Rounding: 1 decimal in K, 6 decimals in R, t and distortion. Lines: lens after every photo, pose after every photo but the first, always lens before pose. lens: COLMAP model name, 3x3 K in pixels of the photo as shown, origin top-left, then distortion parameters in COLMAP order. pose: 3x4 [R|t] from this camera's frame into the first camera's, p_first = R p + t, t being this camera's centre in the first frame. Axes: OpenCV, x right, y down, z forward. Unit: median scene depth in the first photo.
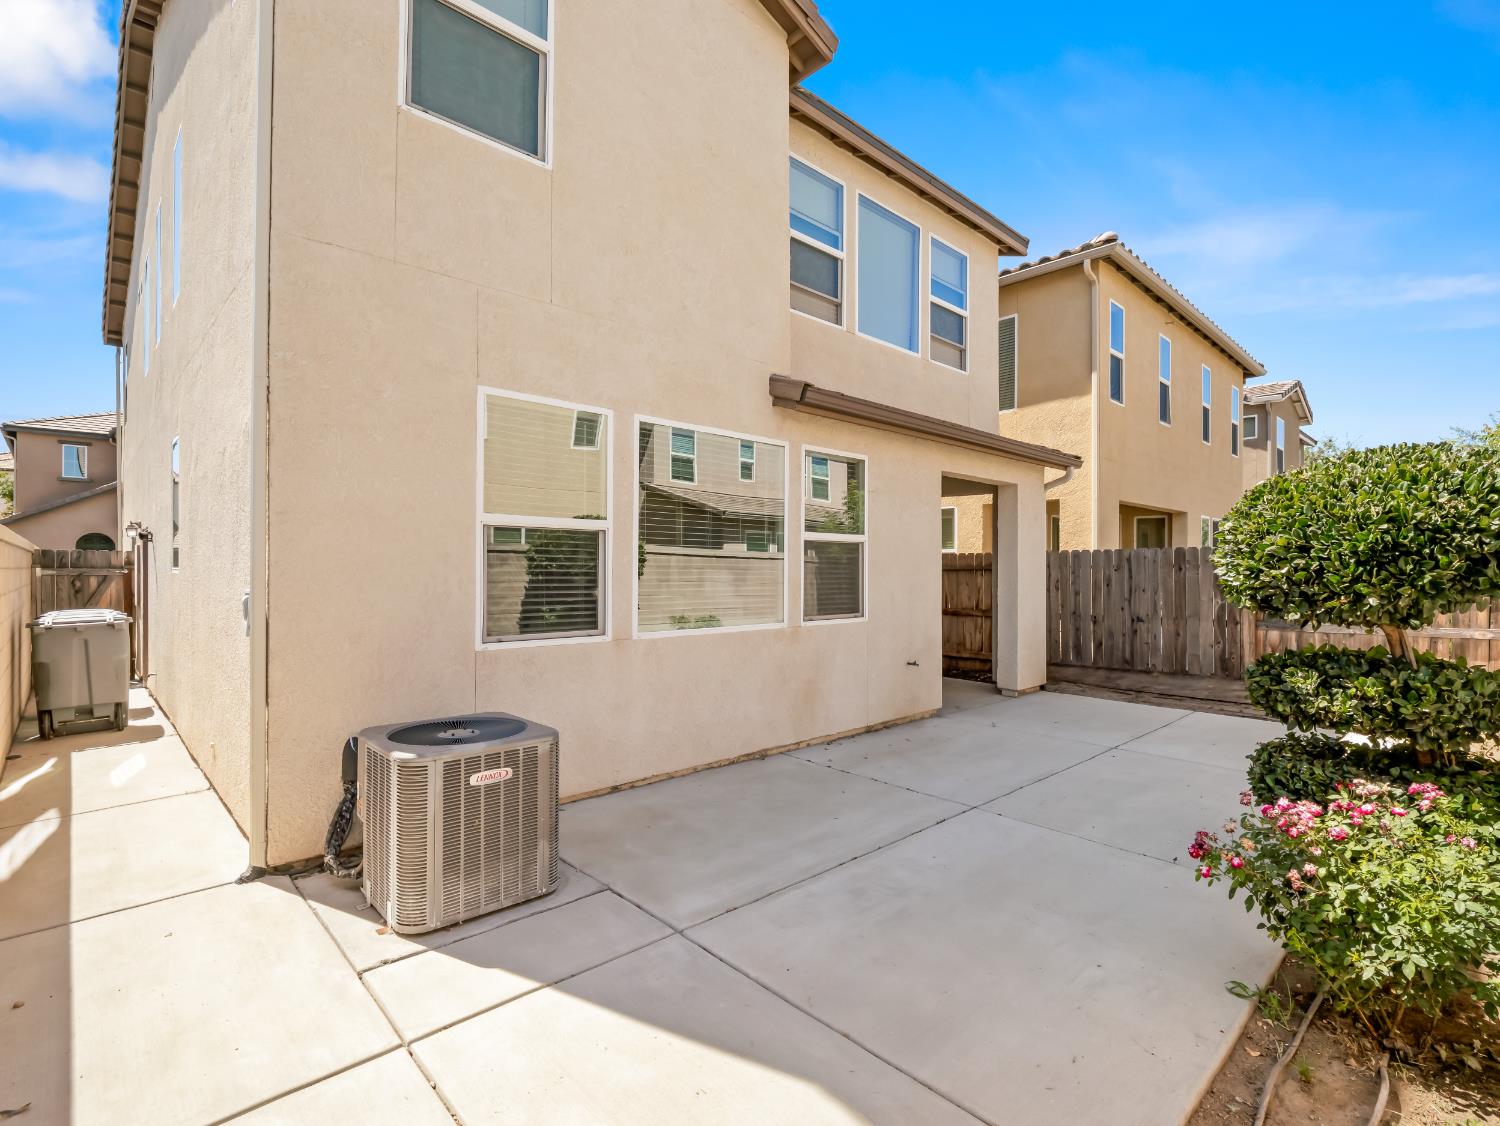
lens RADIAL K [[722.2, 0, 752.9], [0, 722.2, 563.1], [0, 0, 1]] dist [-0.016331, -0.001011]
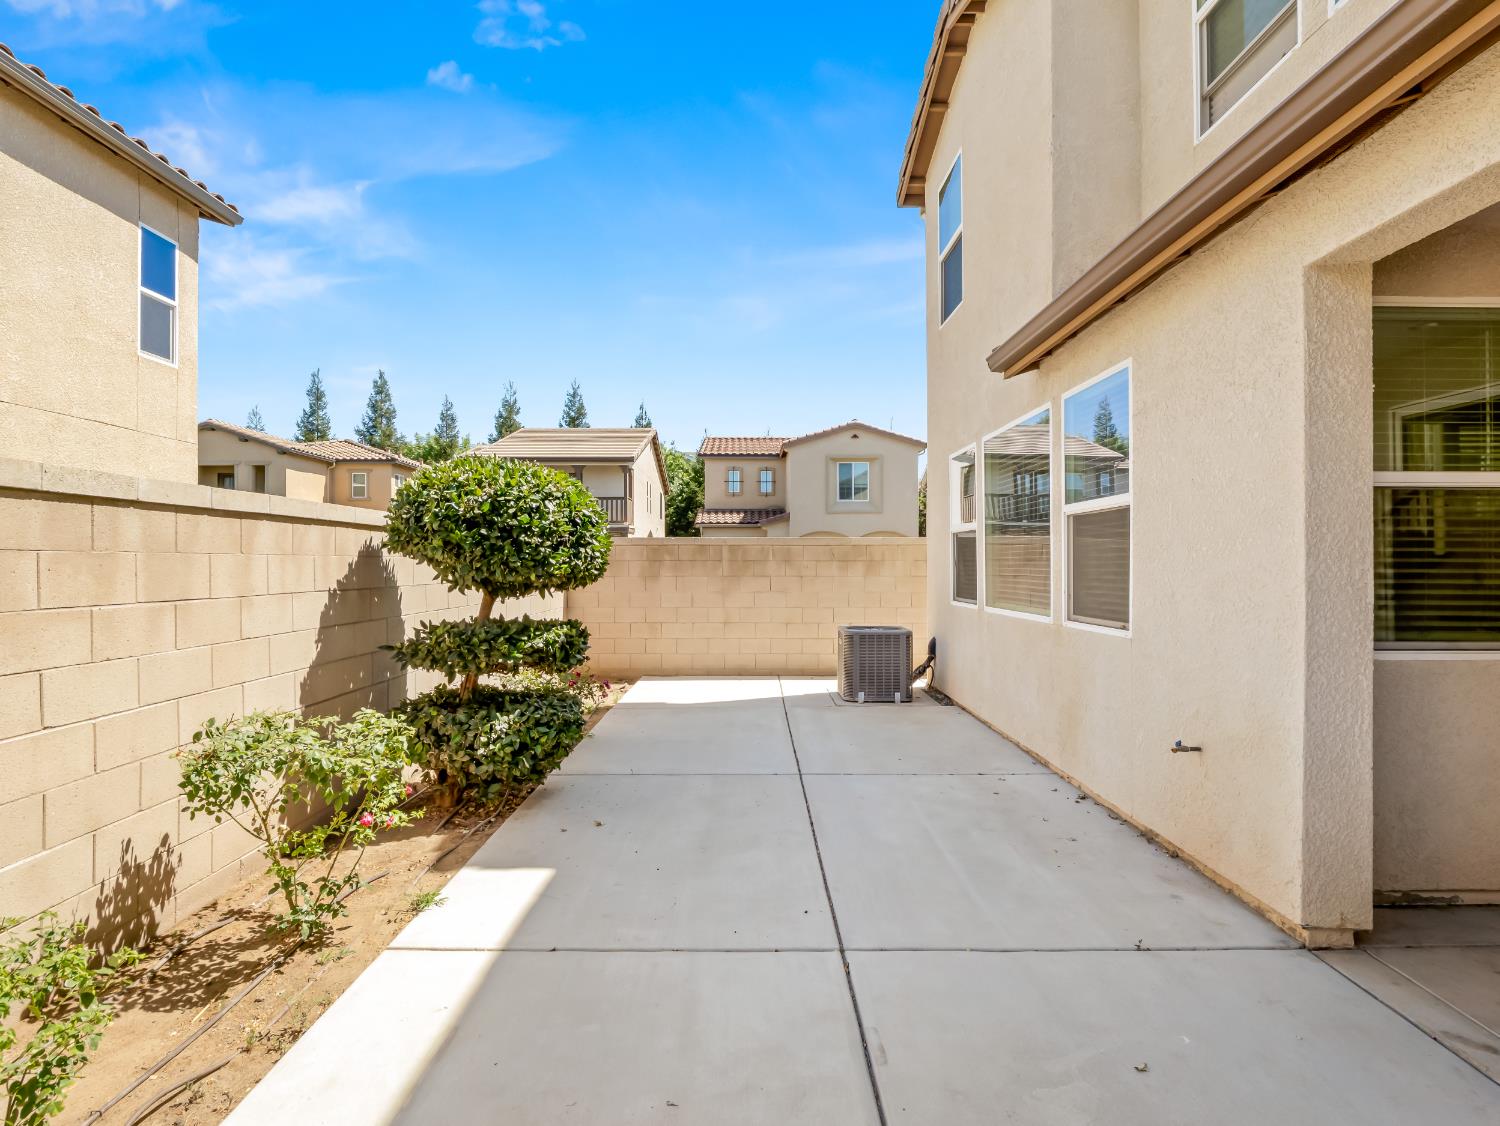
lens RADIAL K [[751.2, 0, 748.9], [0, 751.2, 560.6], [0, 0, 1]] dist [-0.004224, -0.008533]
pose [[-0.689154, -0.004032, -0.724603, 0.893644], [-0.002605, 0.999992, -0.003086, 0.019255], [0.724610, -0.000239, -0.689159, 1.303806]]
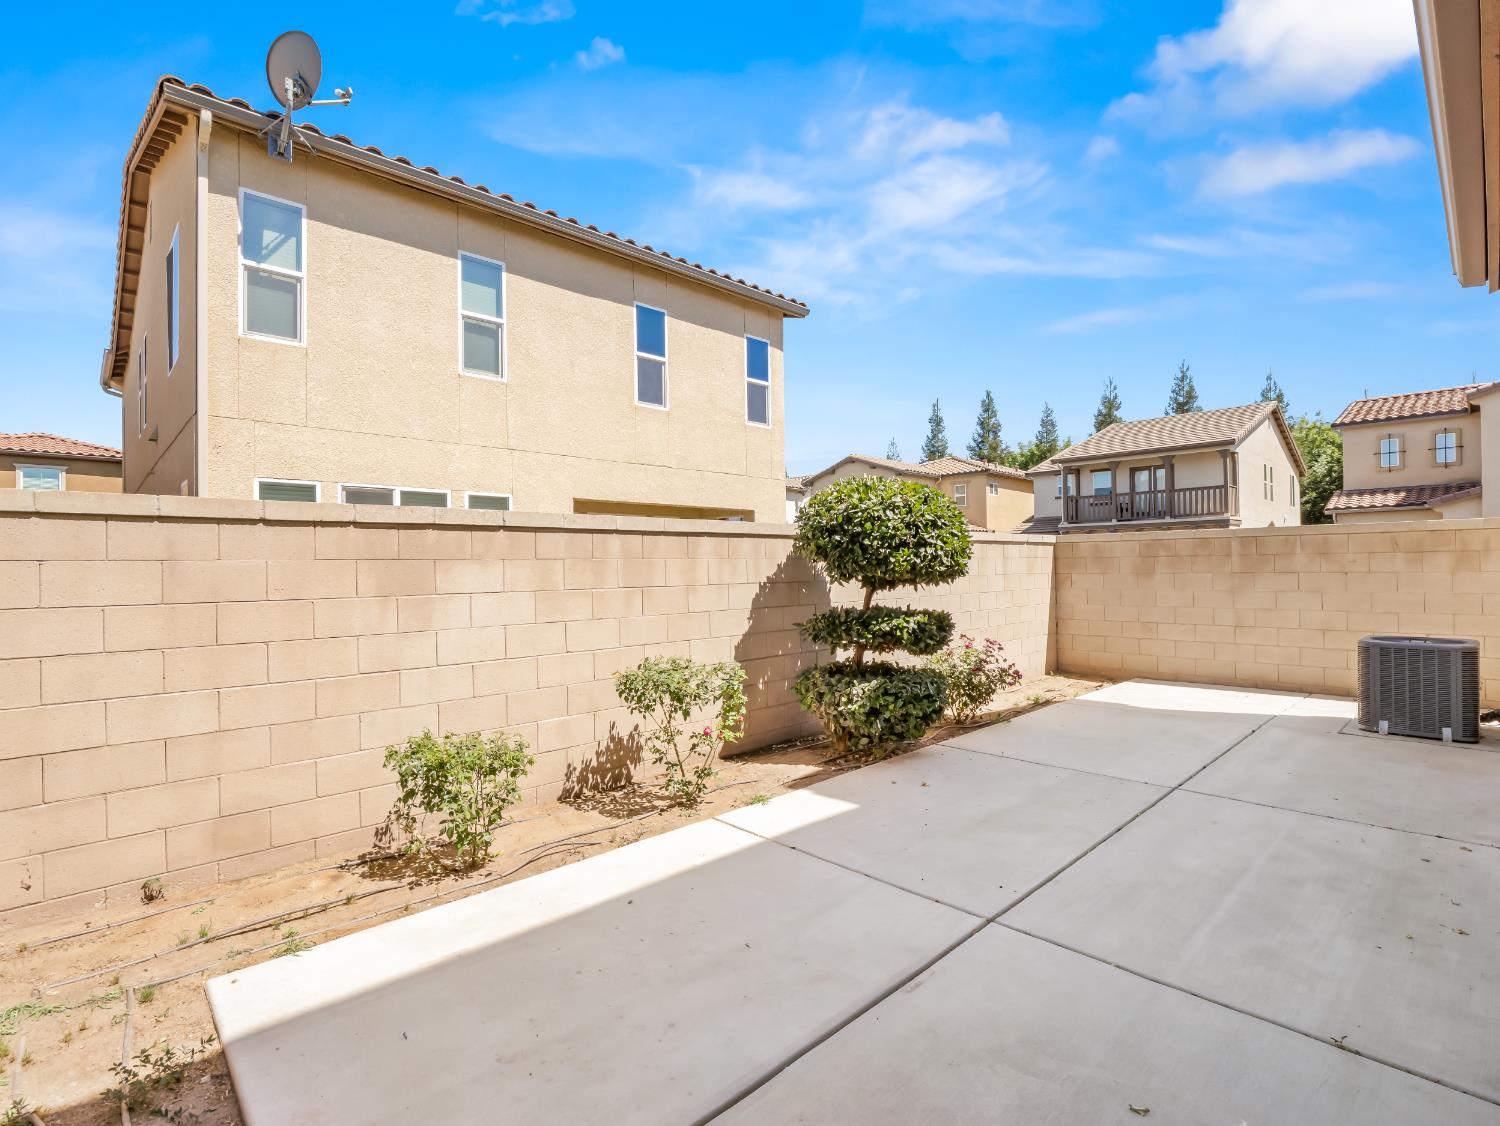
lens RADIAL K [[722.2, 0, 752.9], [0, 722.2, 563.1], [0, 0, 1]] dist [-0.016331, -0.001011]
pose [[-0.999898, 0.013427, -0.004790, 0.671493], [0.013443, 0.999904, -0.003366, 0.022376], [0.004744, -0.003430, -0.999983, 1.500998]]
